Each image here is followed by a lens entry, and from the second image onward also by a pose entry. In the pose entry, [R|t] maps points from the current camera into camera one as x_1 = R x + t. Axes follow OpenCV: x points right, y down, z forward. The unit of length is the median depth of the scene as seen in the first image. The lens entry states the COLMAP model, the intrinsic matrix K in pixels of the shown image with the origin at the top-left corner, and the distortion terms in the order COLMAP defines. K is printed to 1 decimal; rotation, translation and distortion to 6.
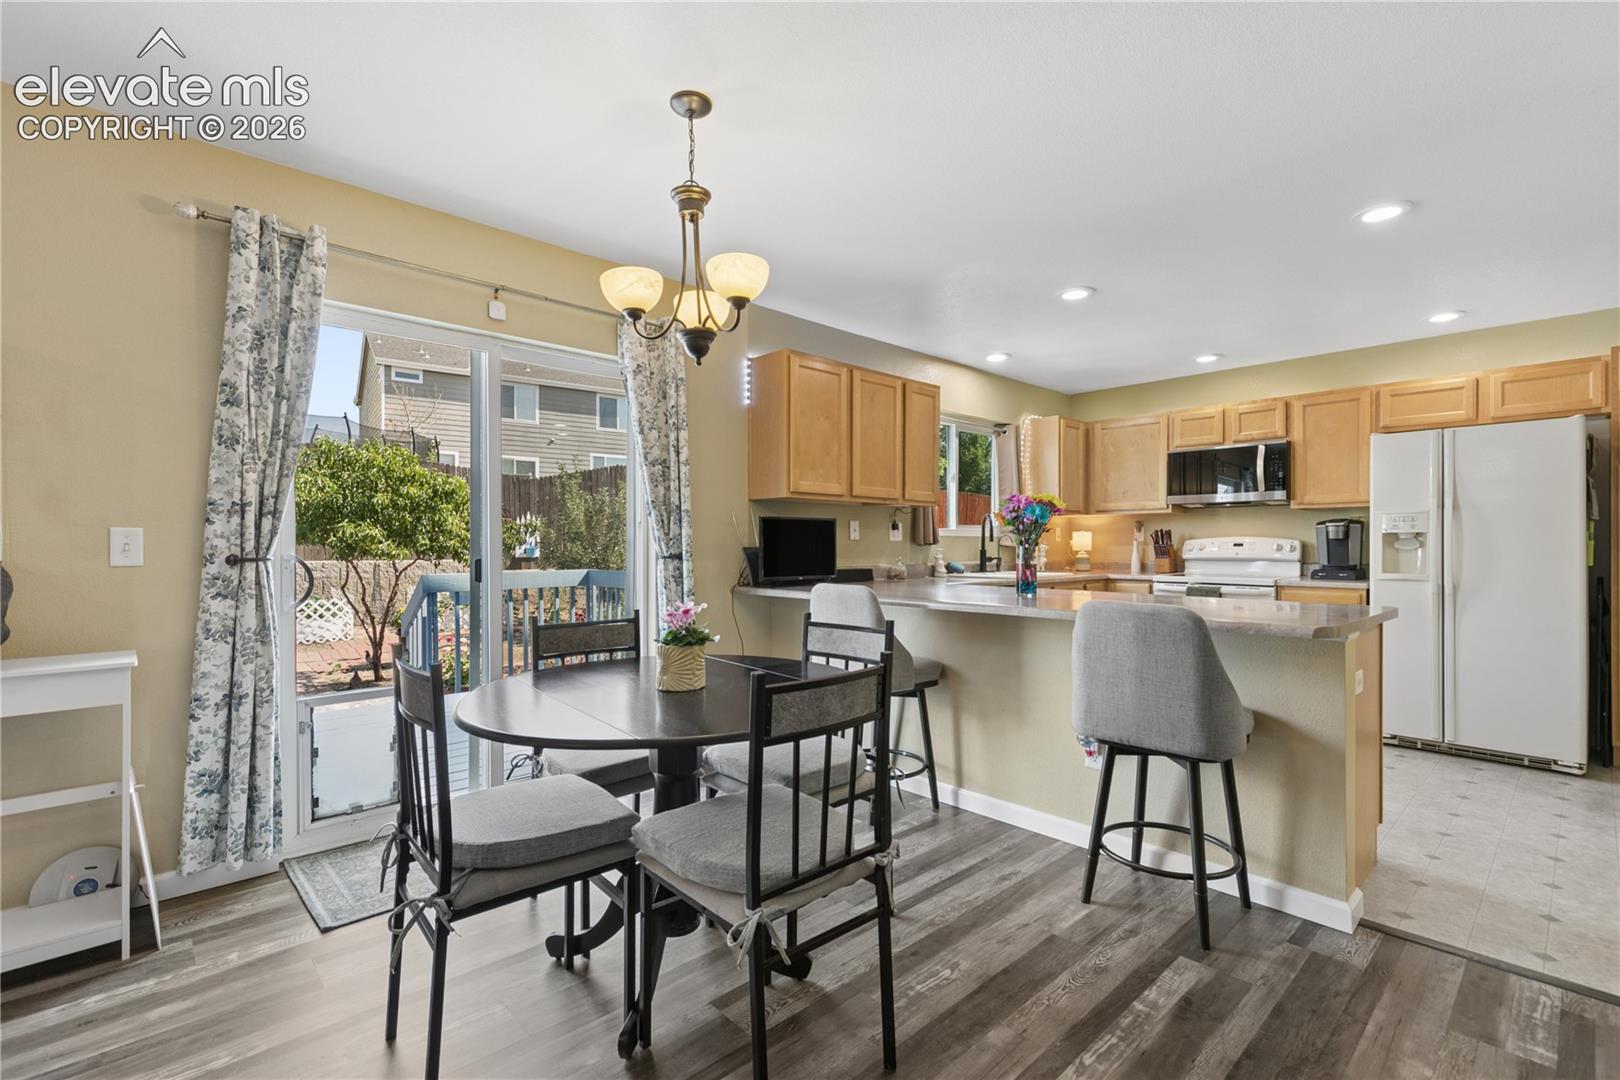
lens RADIAL K [[730.1, 0, 812.2], [0, 730.1, 542.9], [0, 0, 1]] dist [0.009504, -0.000286]
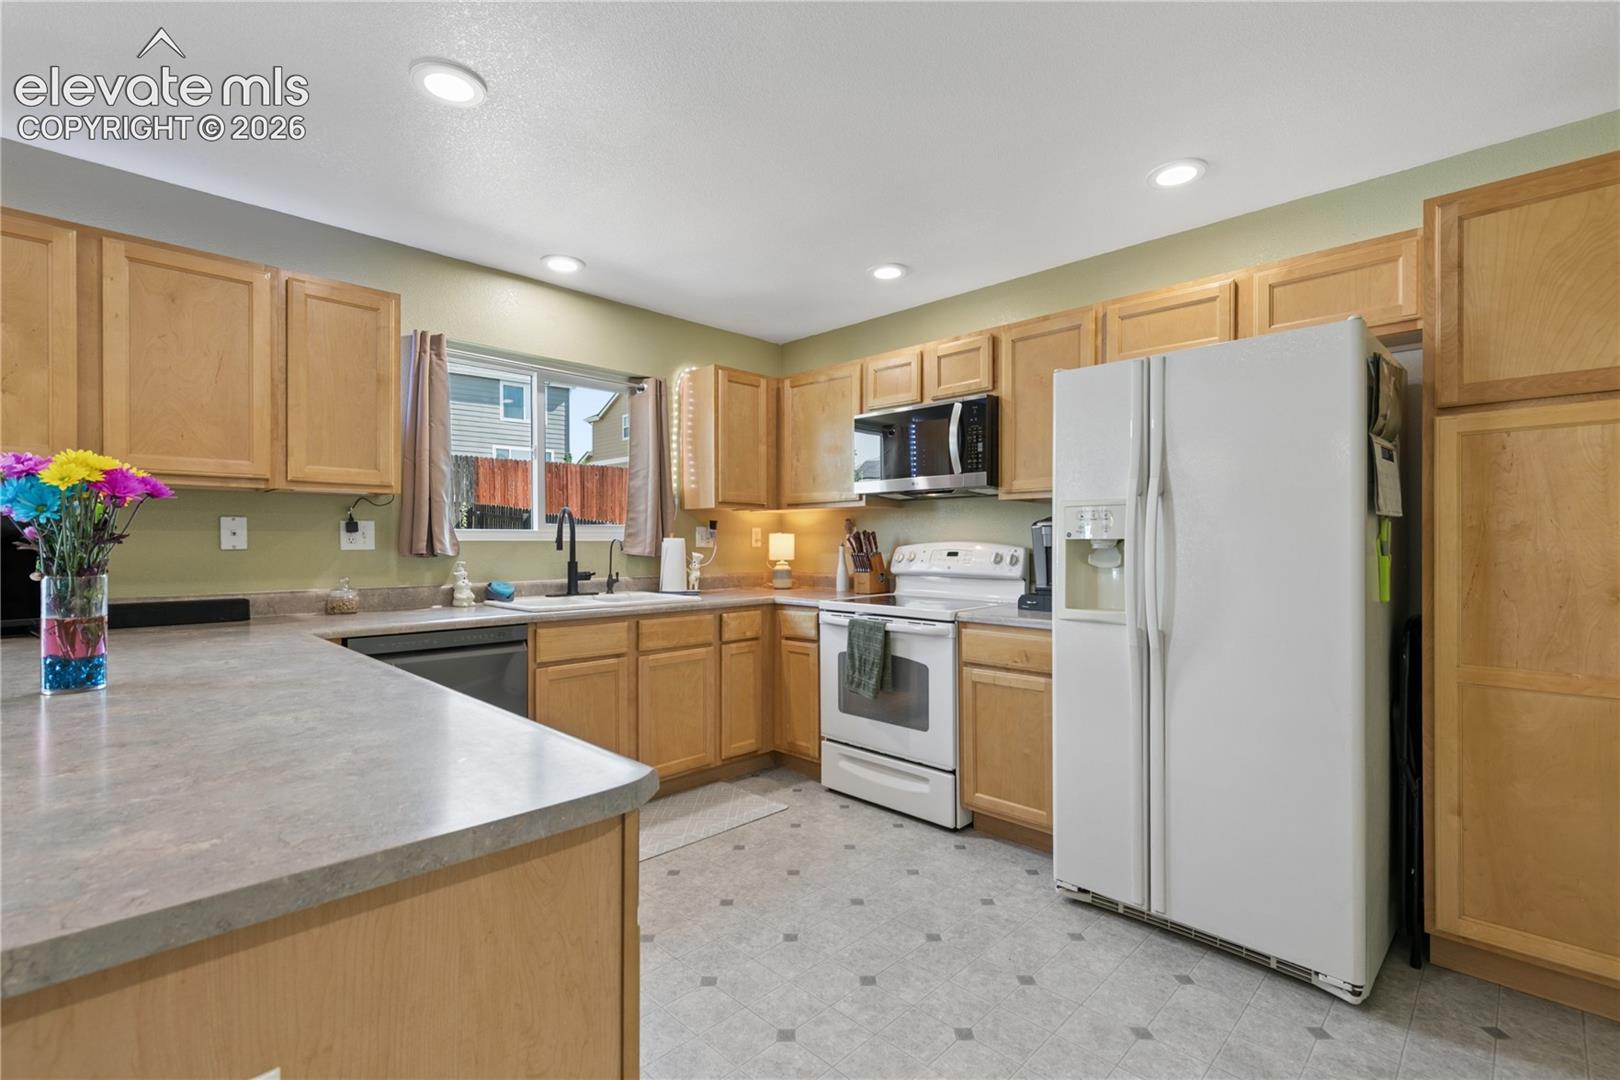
lens RADIAL K [[729.2, 0, 810.0], [0, 729.2, 540.0], [0, 0, 1]] dist [0.004628, 0.000003]
pose [[0.999332, 0.000066, 0.036556, 0.465324], [-0.000065, 1.000000, -0.000021, -0.011138], [-0.036556, 0.000019, 0.999332, 0.362437]]
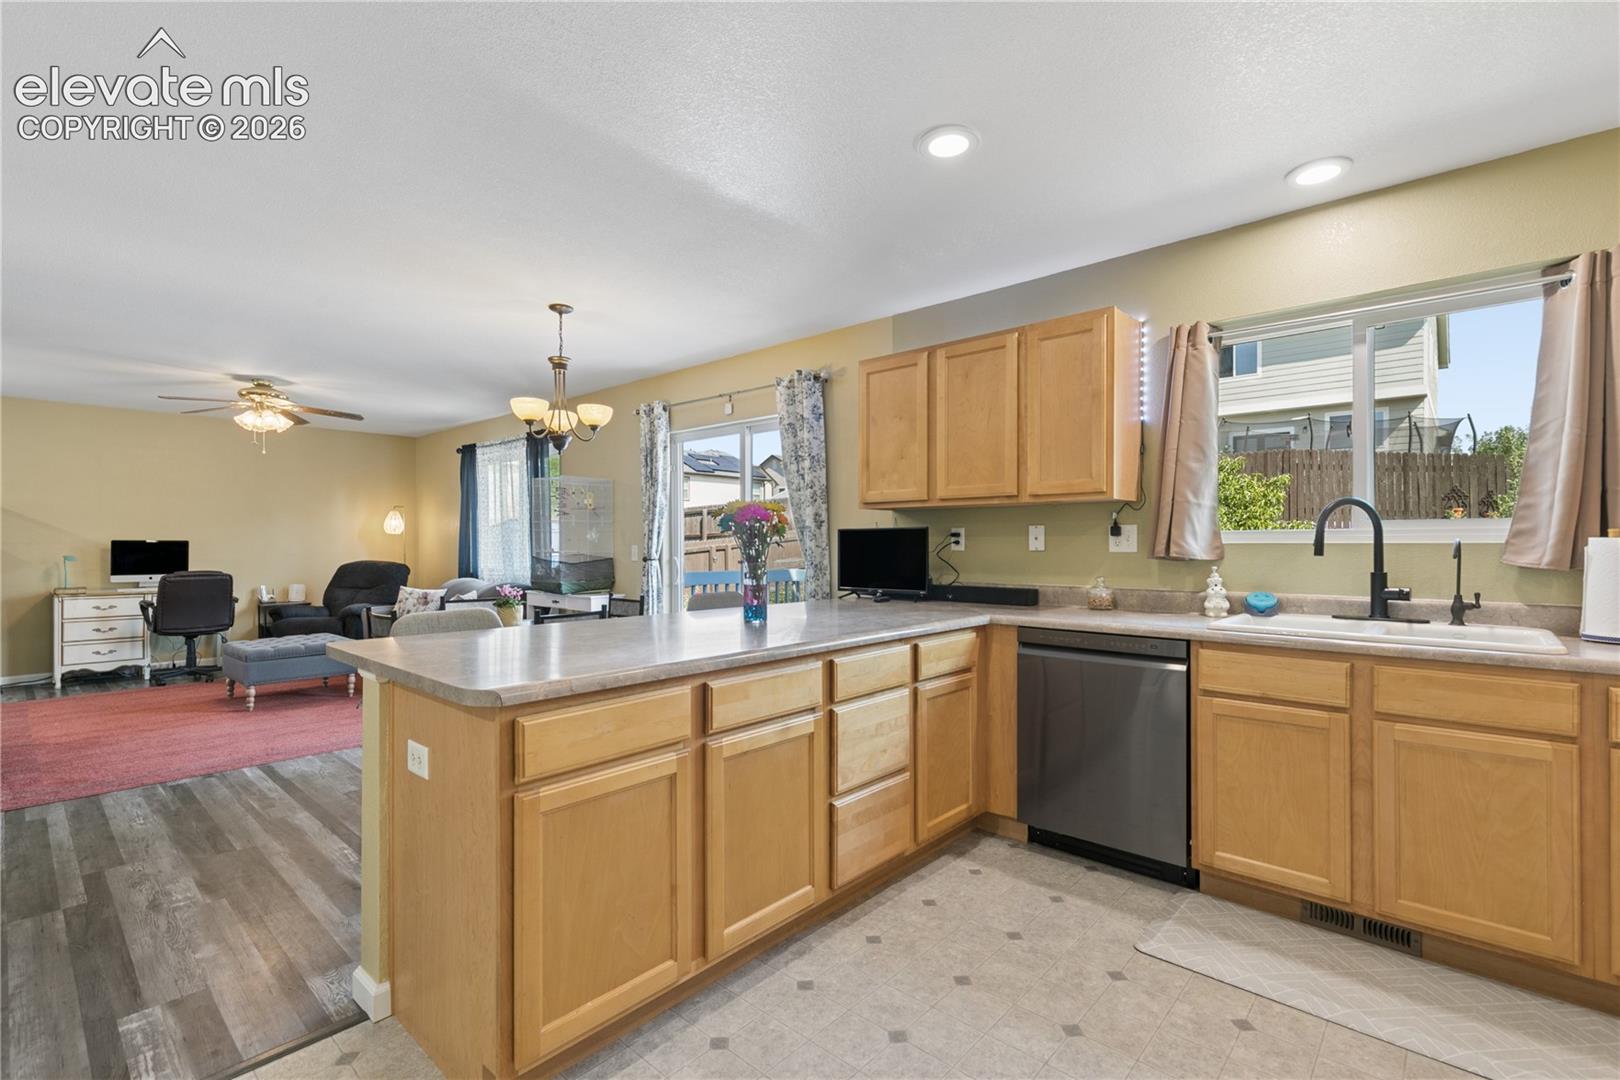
lens RADIAL K [[730.1, 0, 812.2], [0, 730.1, 542.9], [0, 0, 1]] dist [0.009504, -0.000286]
pose [[0.082509, -0.002110, -0.996588, 0.737149], [0.003001, 0.999994, -0.001869, -0.010792], [0.996586, -0.002837, 0.082515, 0.652530]]
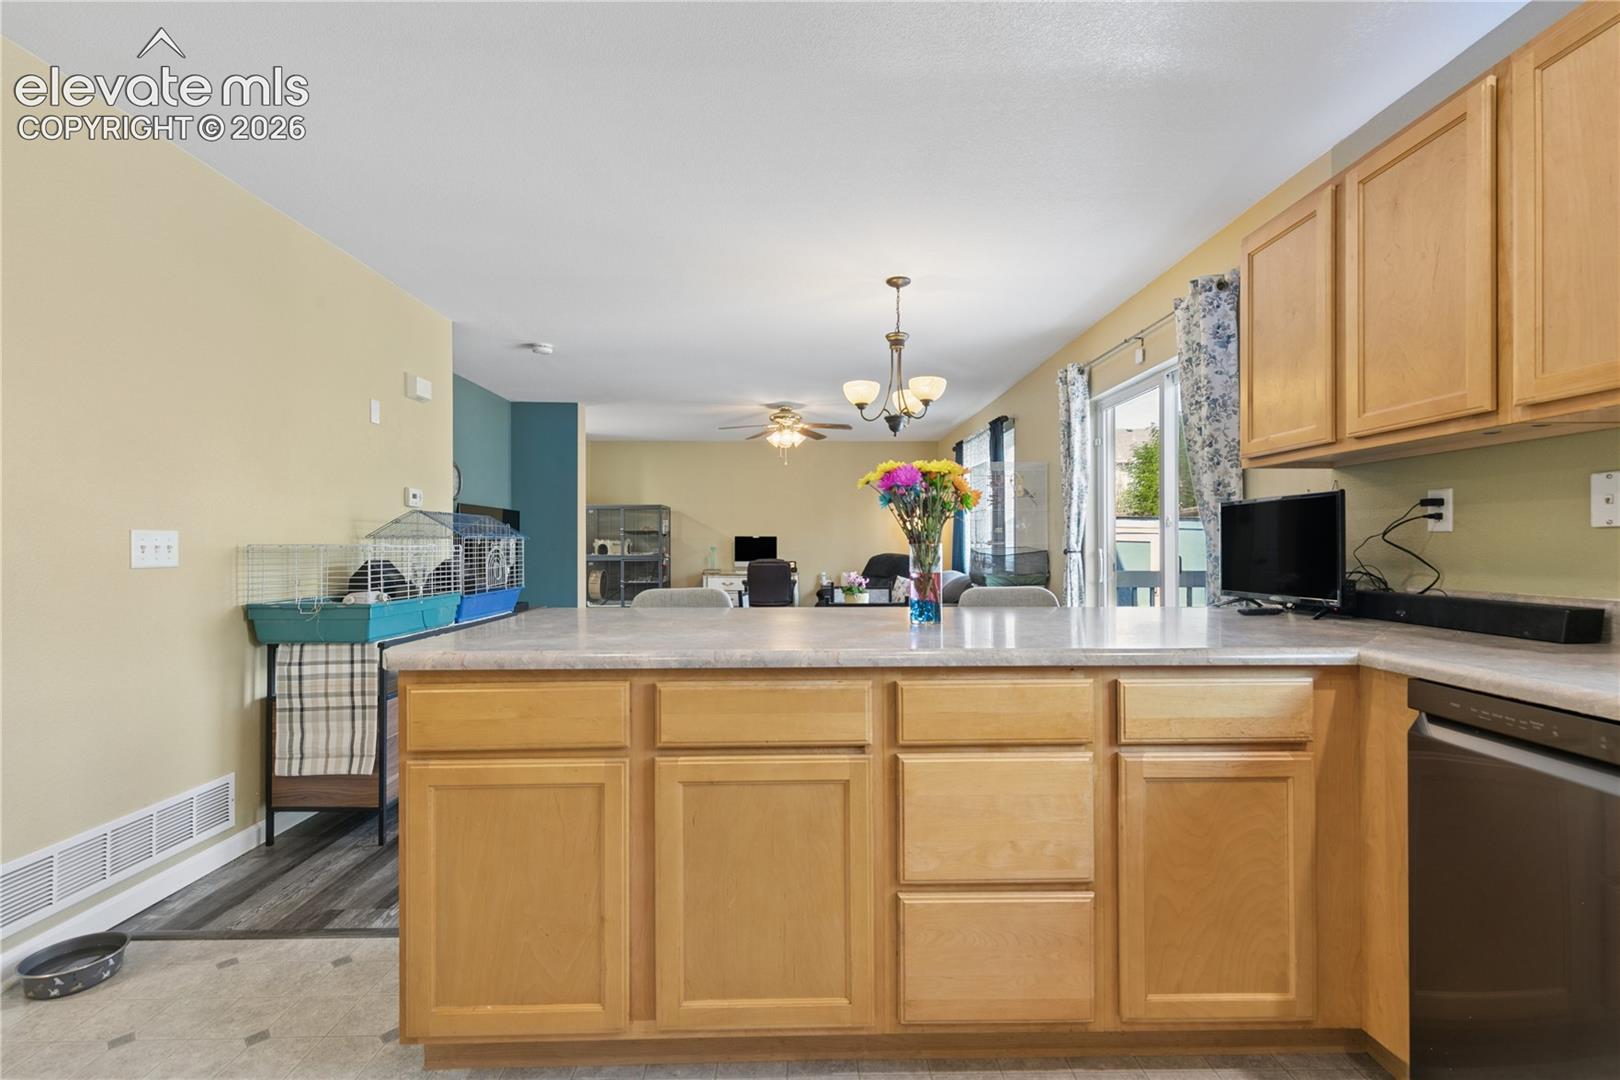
lens RADIAL K [[726.7, 0, 807.9], [0, 726.7, 542.5], [0, 0, 1]] dist [-0.000025, -0.000411]
pose [[-0.674312, -0.002607, -0.738442, 0.536460], [0.002087, 0.999983, -0.005436, 0.004077], [0.738443, -0.005206, -0.674295, 0.879203]]
